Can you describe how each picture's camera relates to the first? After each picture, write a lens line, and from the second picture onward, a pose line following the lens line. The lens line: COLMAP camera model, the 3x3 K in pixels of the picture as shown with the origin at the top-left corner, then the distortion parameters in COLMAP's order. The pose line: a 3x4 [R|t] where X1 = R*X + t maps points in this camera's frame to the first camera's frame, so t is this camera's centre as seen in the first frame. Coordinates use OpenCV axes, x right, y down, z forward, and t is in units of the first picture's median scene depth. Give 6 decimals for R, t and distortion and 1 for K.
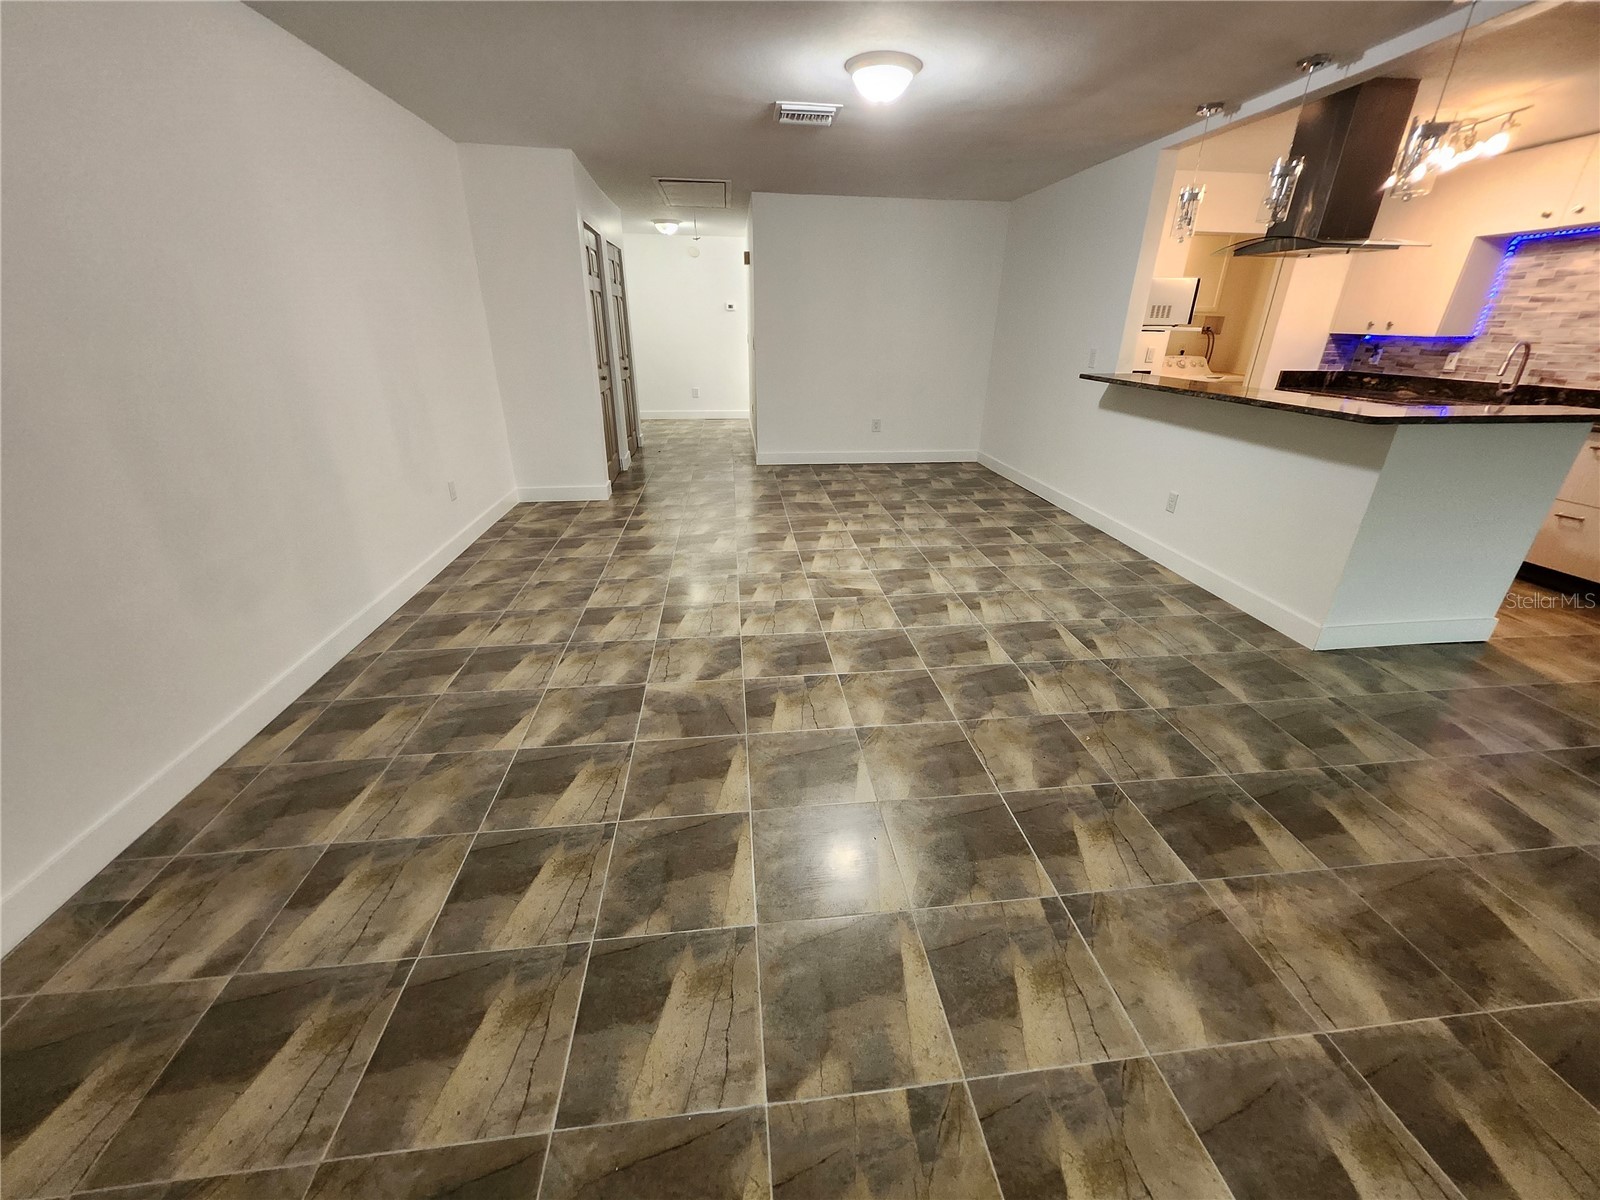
lens RADIAL K [[628.6, 0, 801.7], [0, 628.6, 606.6], [0, 0, 1]] dist [-0.001783, 0.000814]
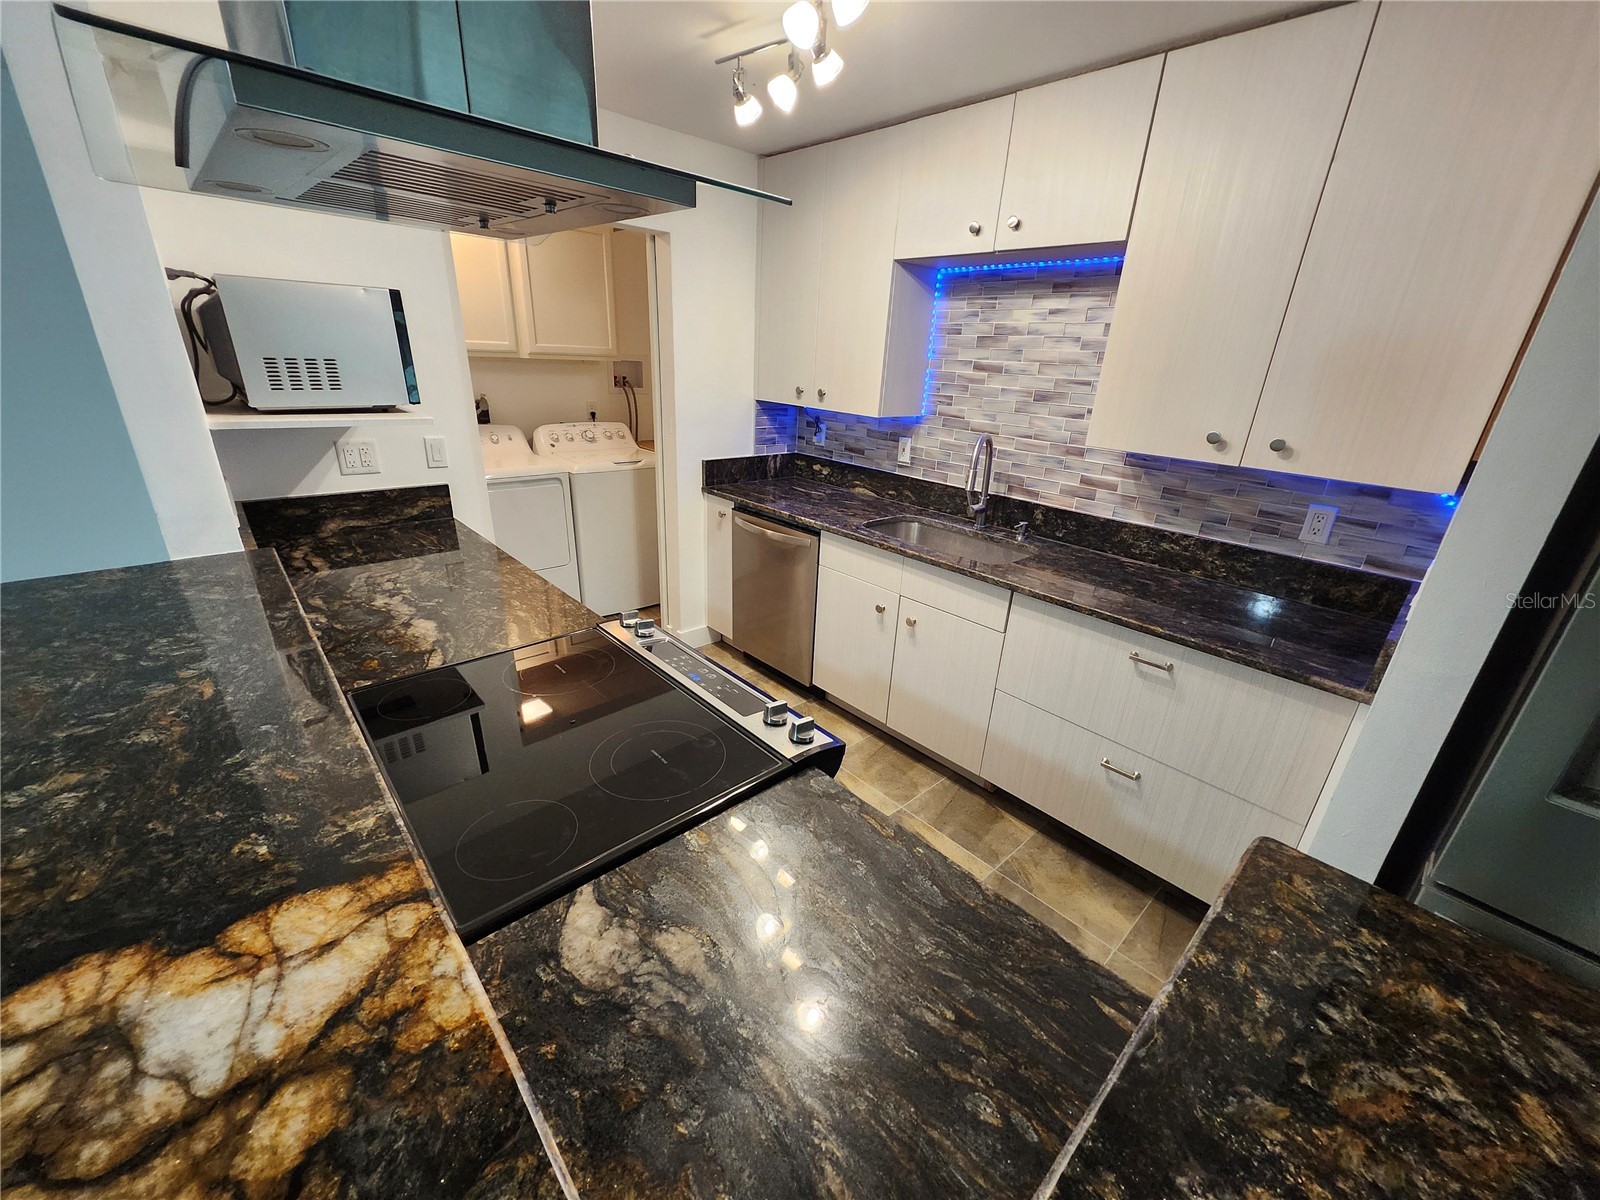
lens RADIAL K [[628.6, 0, 806.9], [0, 628.6, 602.0], [0, 0, 1]] dist [-0.001783, 0.000814]
pose [[0.804483, -0.190430, 0.562621, 0.580510], [0.206880, 0.977736, 0.035119, -0.294966], [-0.556783, 0.088143, 0.825968, 0.553715]]
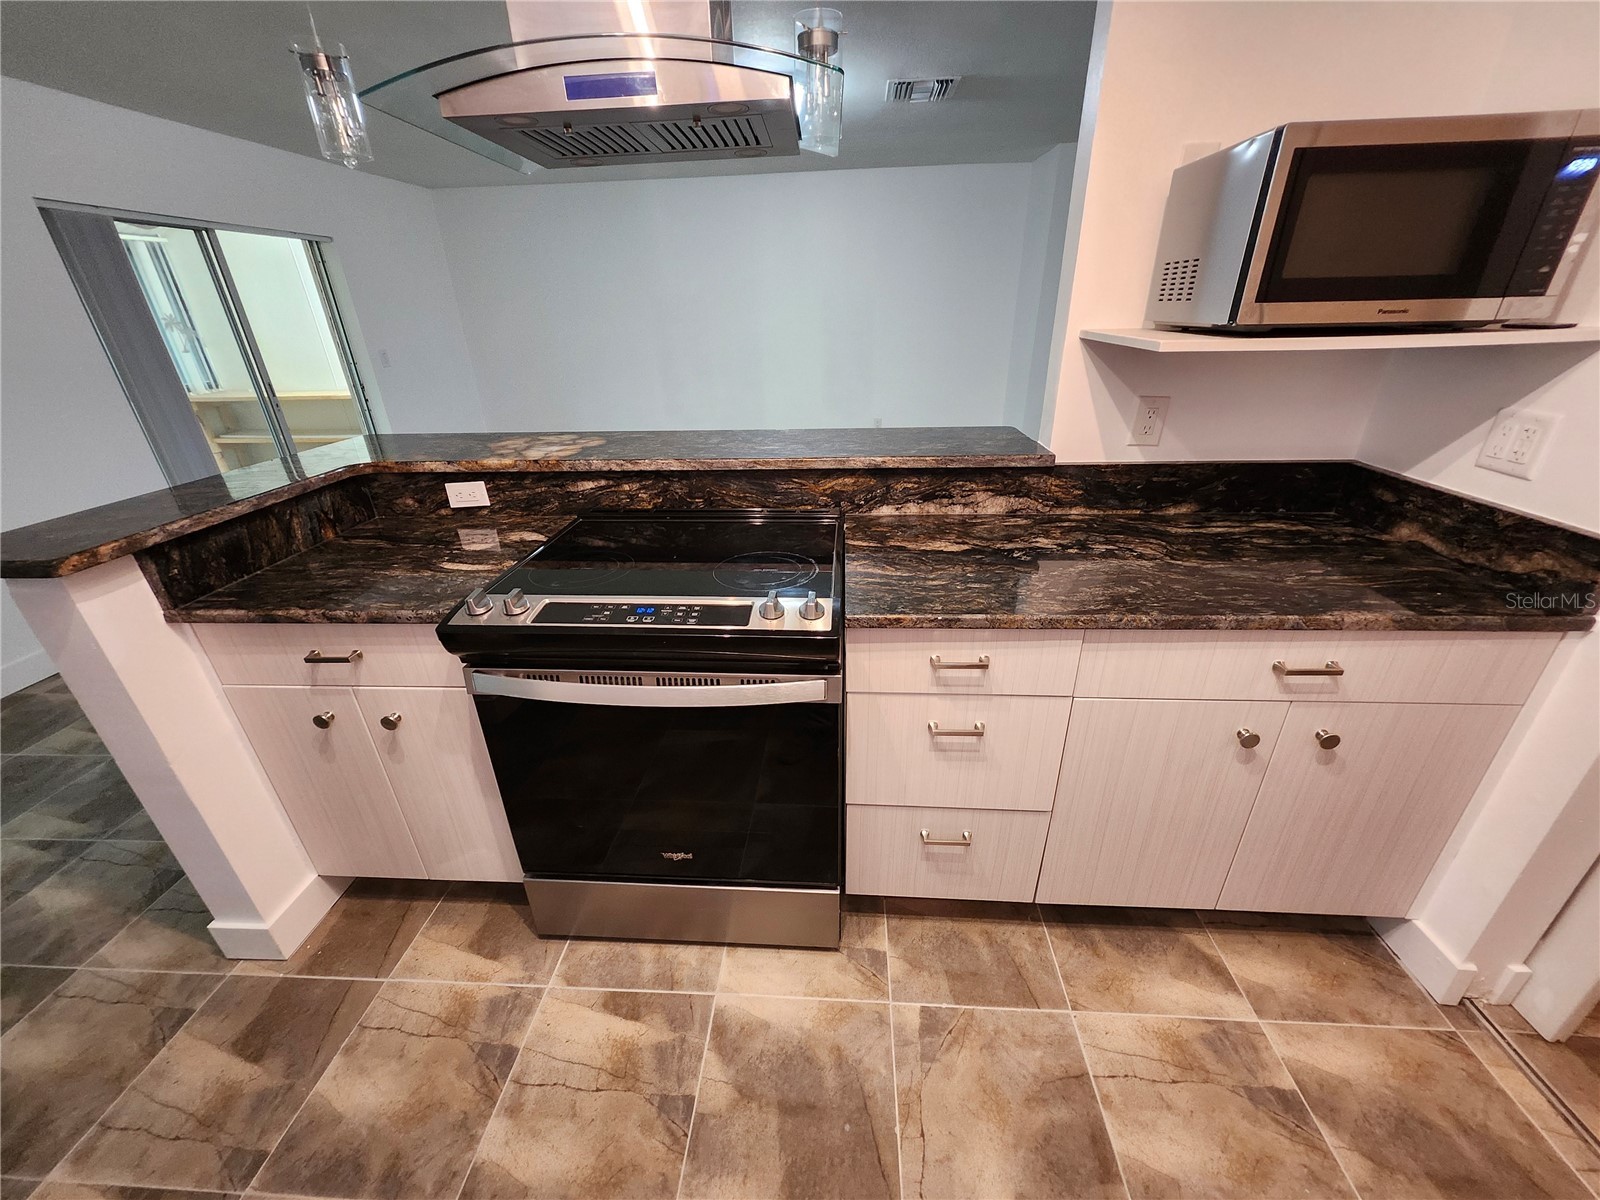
lens RADIAL K [[628.6, 0, 803.0], [0, 628.6, 603.2], [0, 0, 1]] dist [-0.001783, 0.000814]
pose [[-0.183484, 0.413831, -0.891671, 0.851572], [-0.383614, 0.805009, 0.452549, -0.385397], [0.905082, 0.425093, 0.011045, 0.820647]]
